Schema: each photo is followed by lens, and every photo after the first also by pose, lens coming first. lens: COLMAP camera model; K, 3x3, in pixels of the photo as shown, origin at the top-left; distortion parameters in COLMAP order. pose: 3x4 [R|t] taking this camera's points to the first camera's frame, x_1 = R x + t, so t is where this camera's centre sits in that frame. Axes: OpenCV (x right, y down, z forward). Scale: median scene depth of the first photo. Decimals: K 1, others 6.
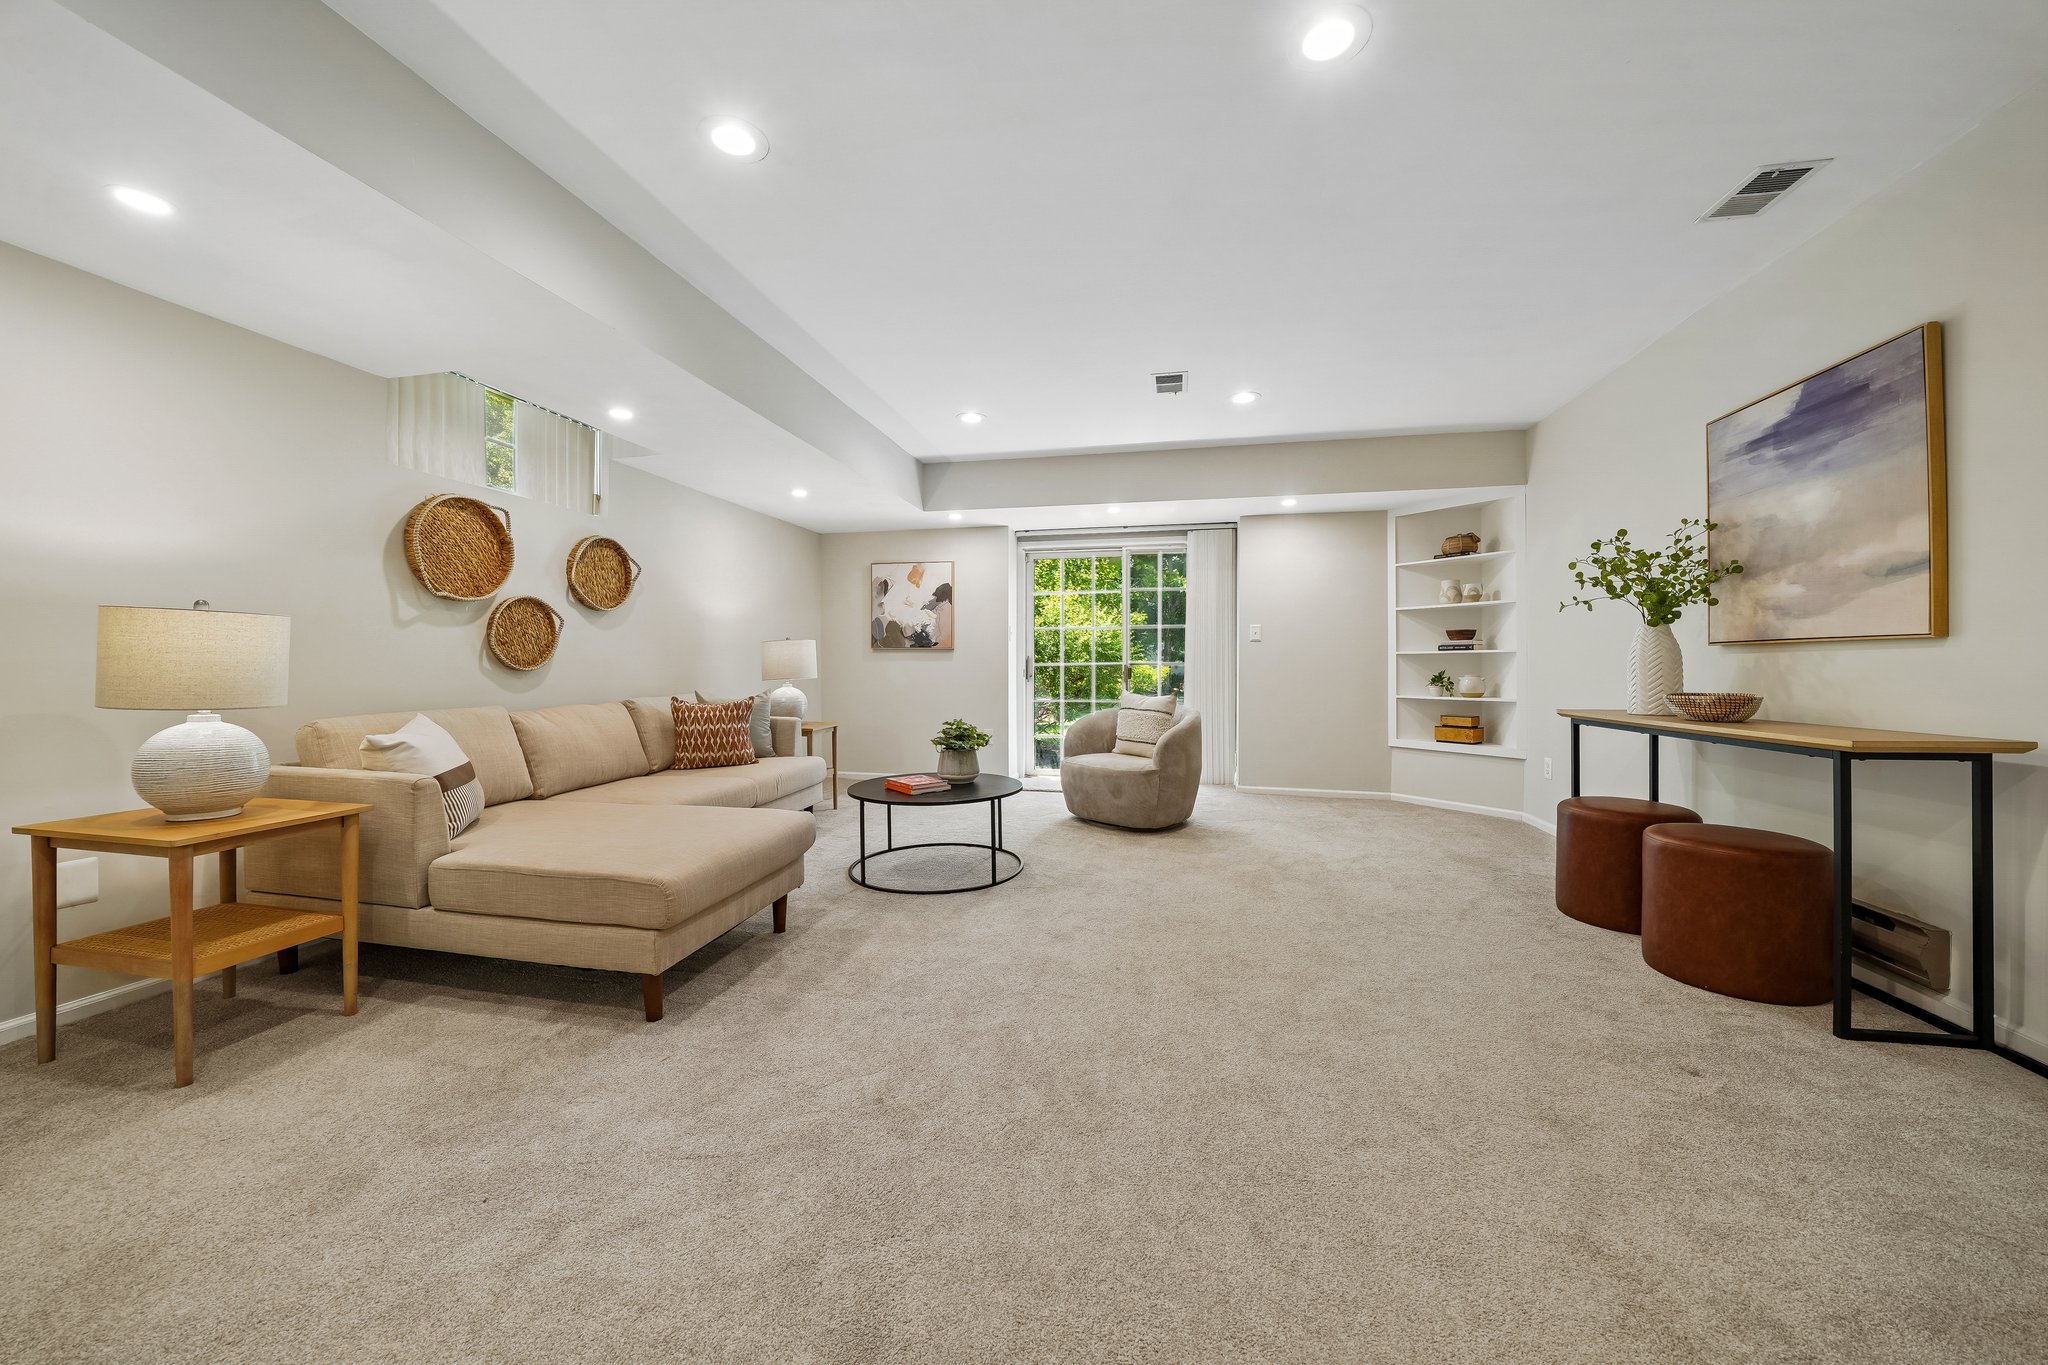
lens RADIAL K [[729.0, 0, 1025.8], [0, 729.0, 666.6], [0, 0, 1]] dist [-0.022737, 0.000083]
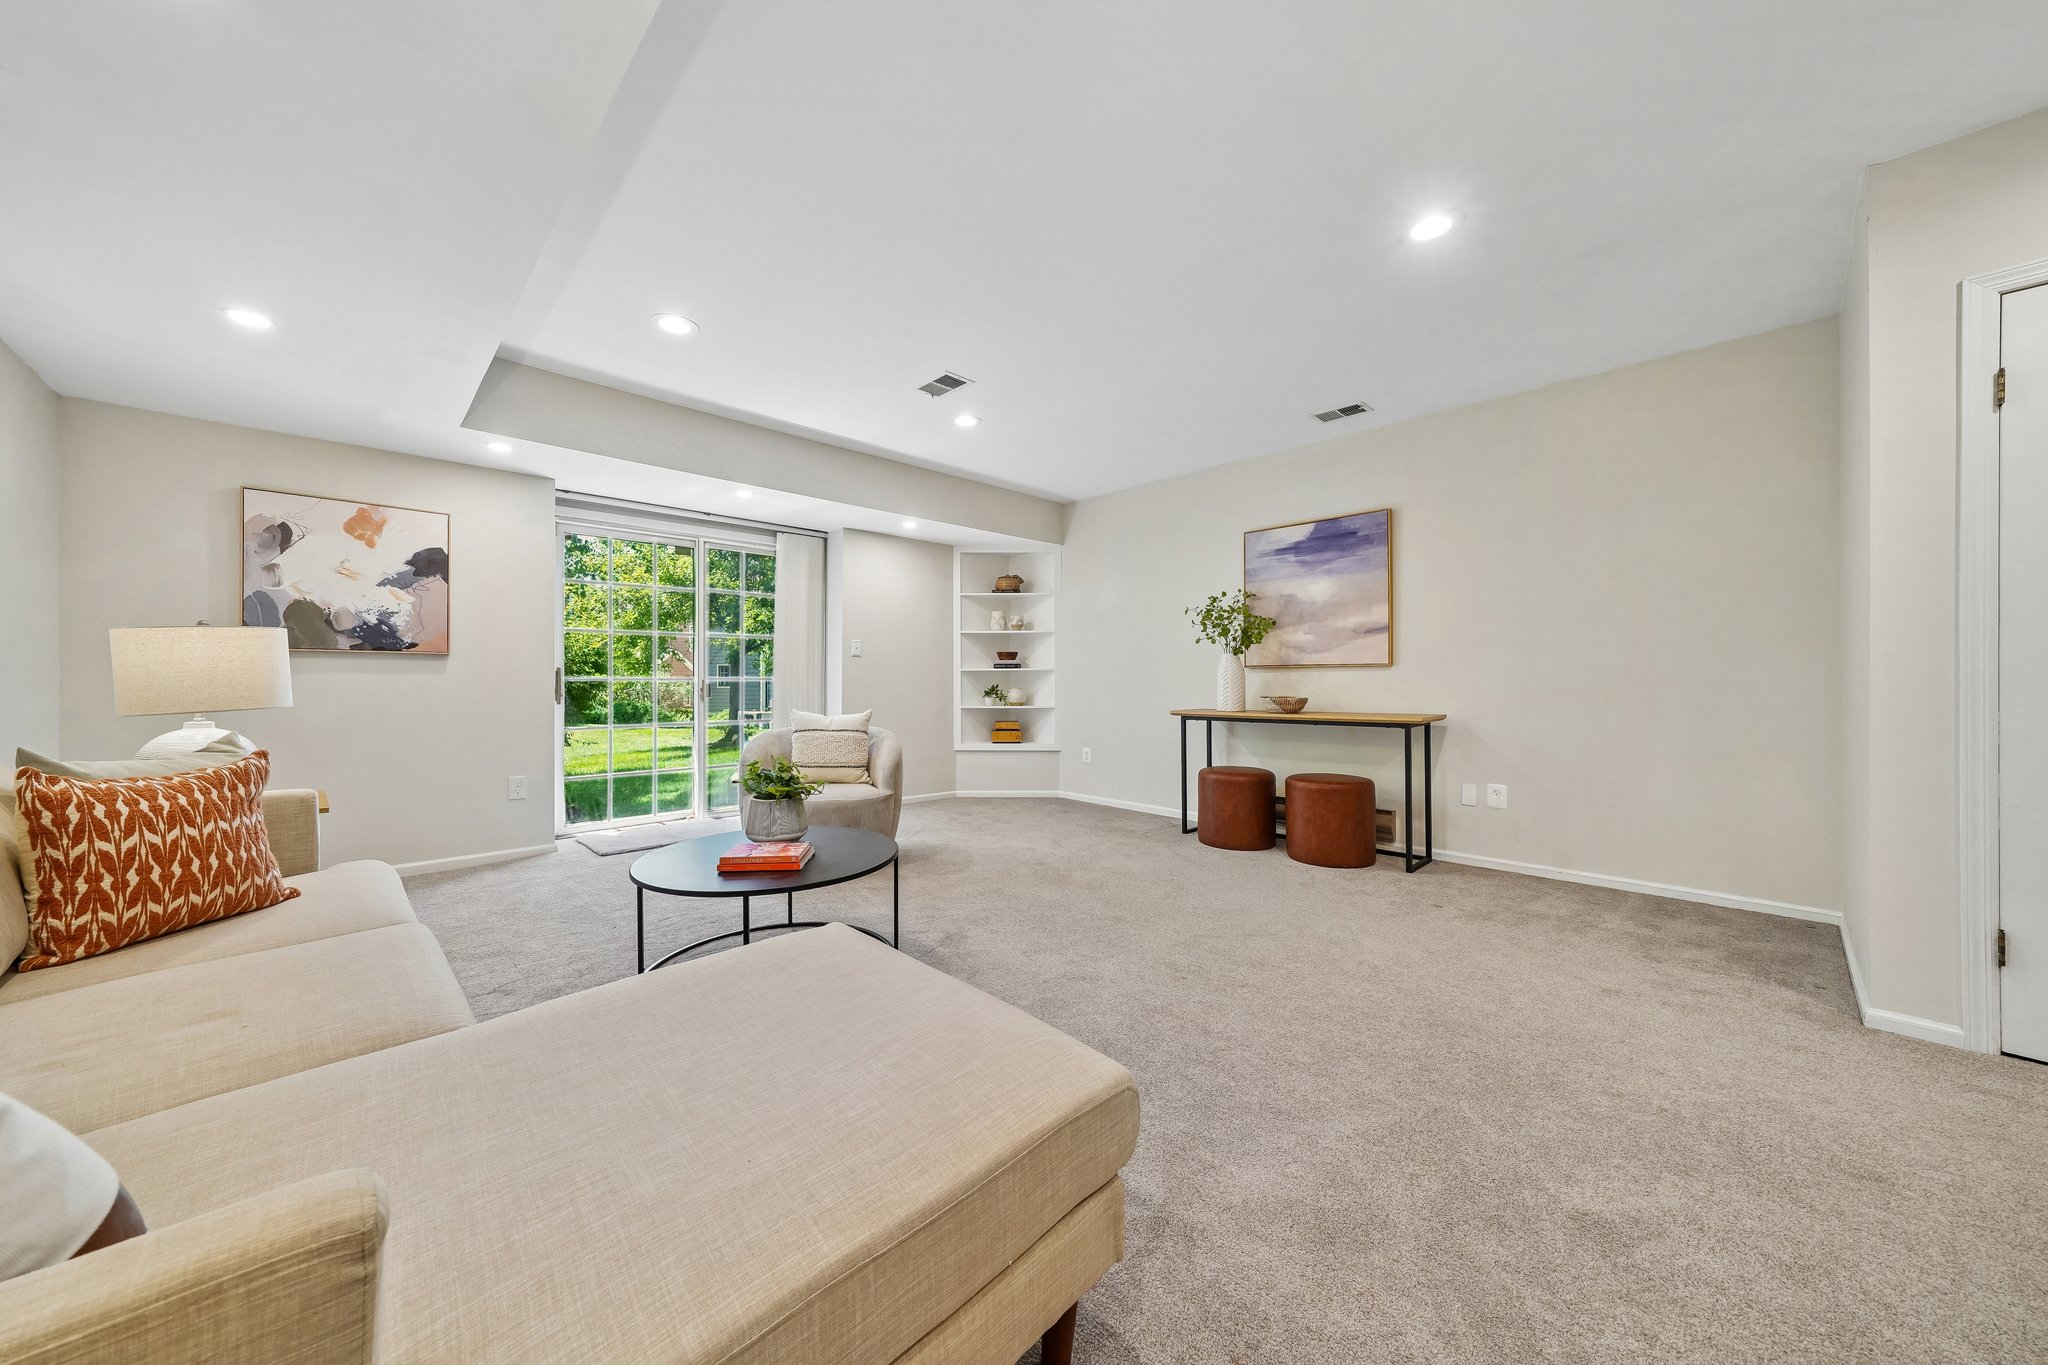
lens RADIAL K [[700.4, 0, 1024.0], [0, 700.4, 682.5], [0, 0, 1]] dist [0.002661, 0.000182]
pose [[0.556946, -0.002878, 0.830544, -0.684216], [0.002667, 0.999995, 0.001677, 0.000056], [-0.830545, 0.001281, 0.556951, 0.538597]]
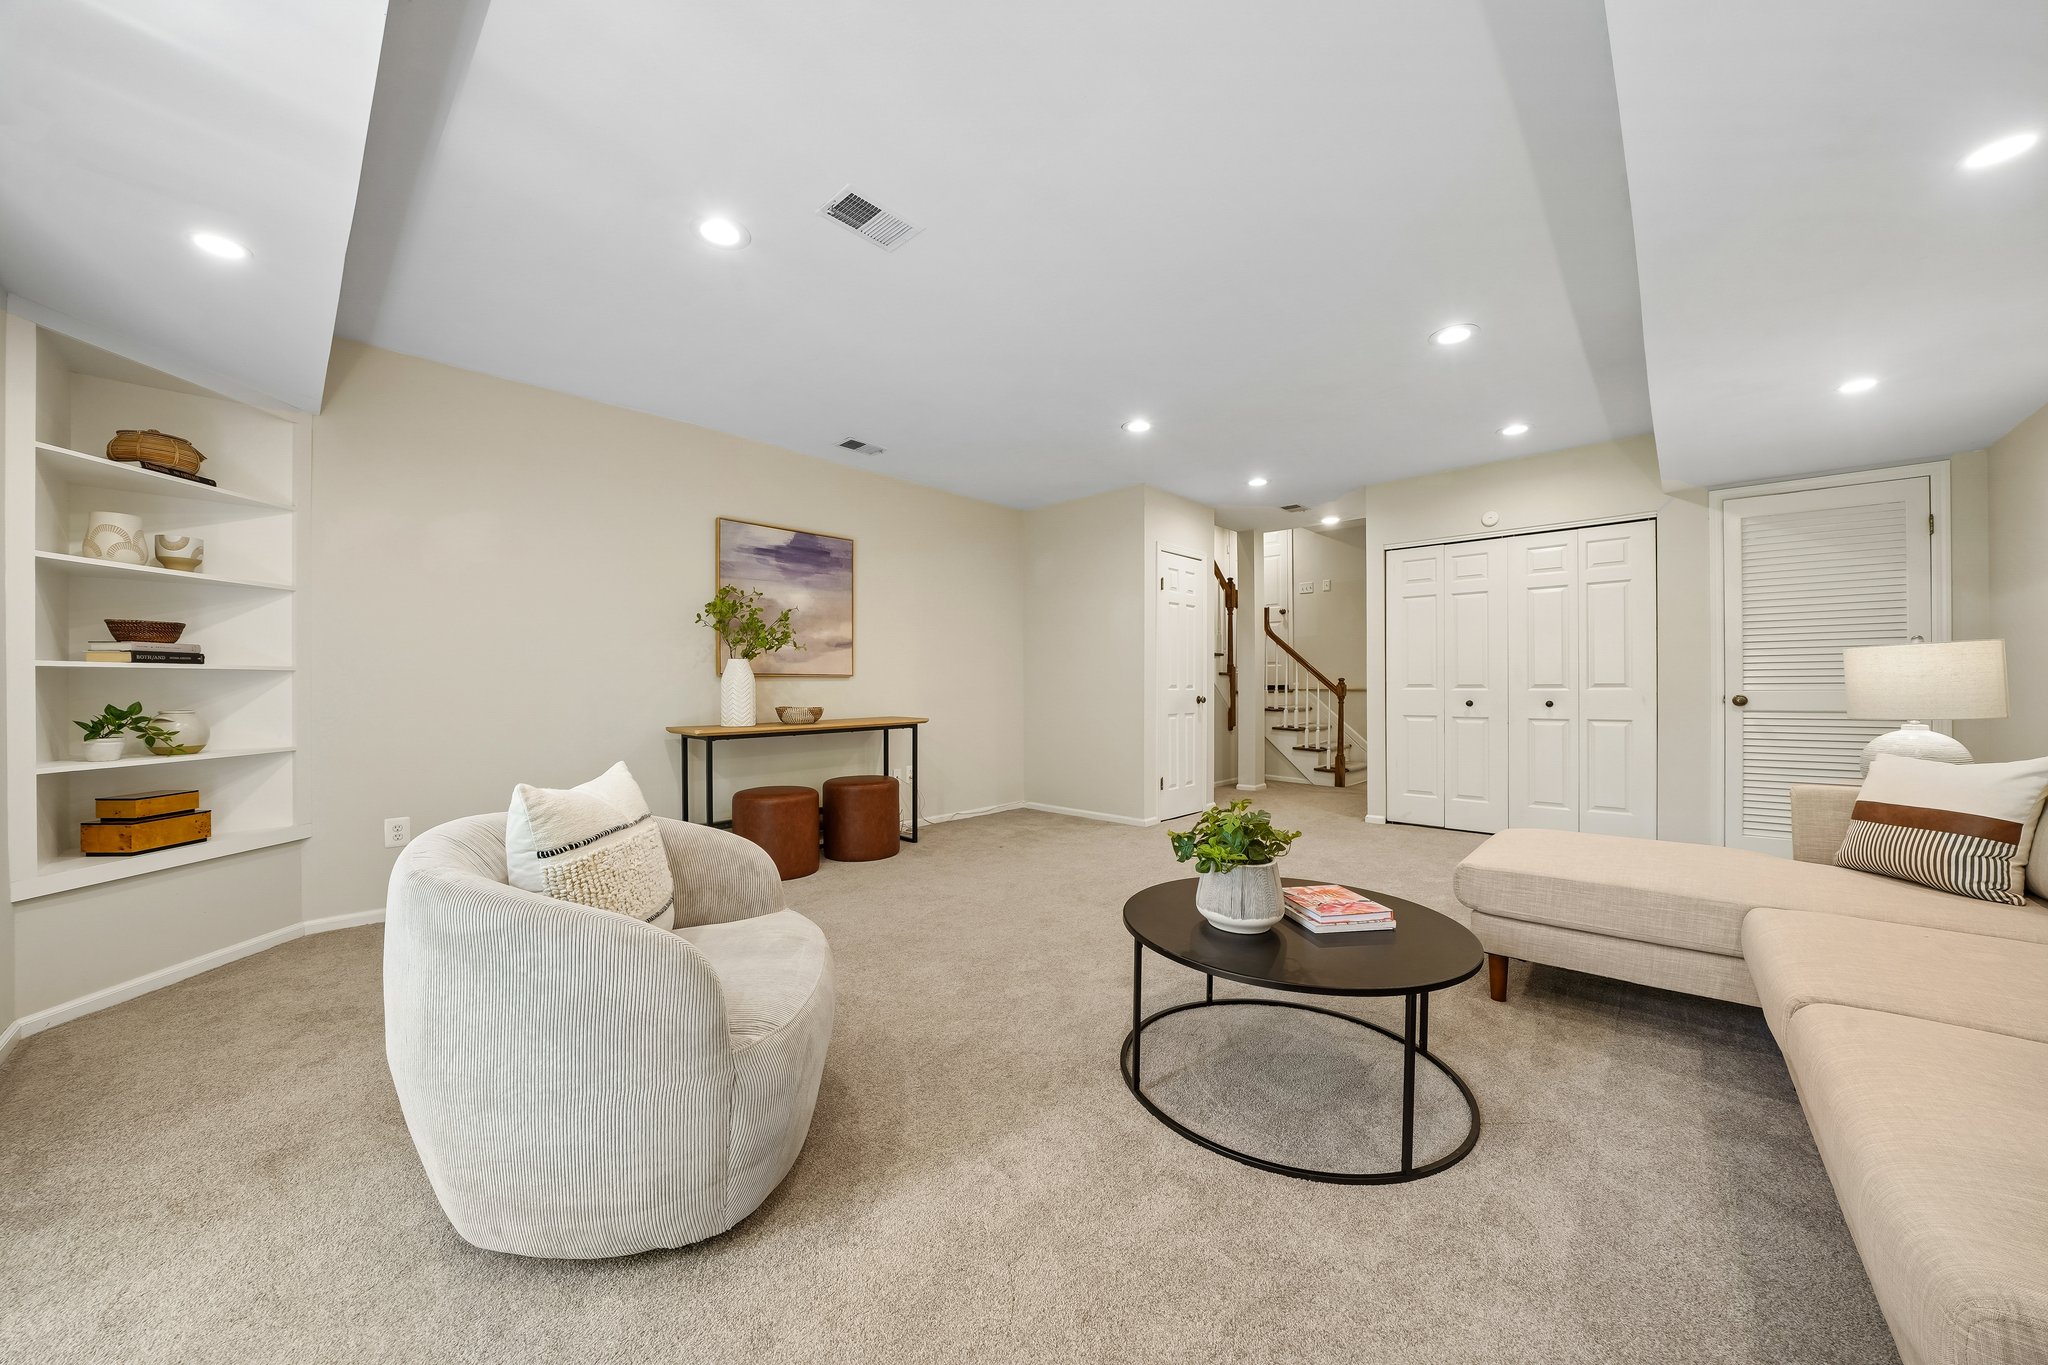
lens RADIAL K [[711.9, 0, 1021.0], [0, 711.9, 684.8], [0, 0, 1]] dist [-0.021591, 0.000273]
pose [[-0.854518, 0.003302, 0.519411, -0.280712], [0.003505, 0.999994, -0.000592, -0.008828], [-0.519410, 0.001315, -0.854524, 1.936598]]
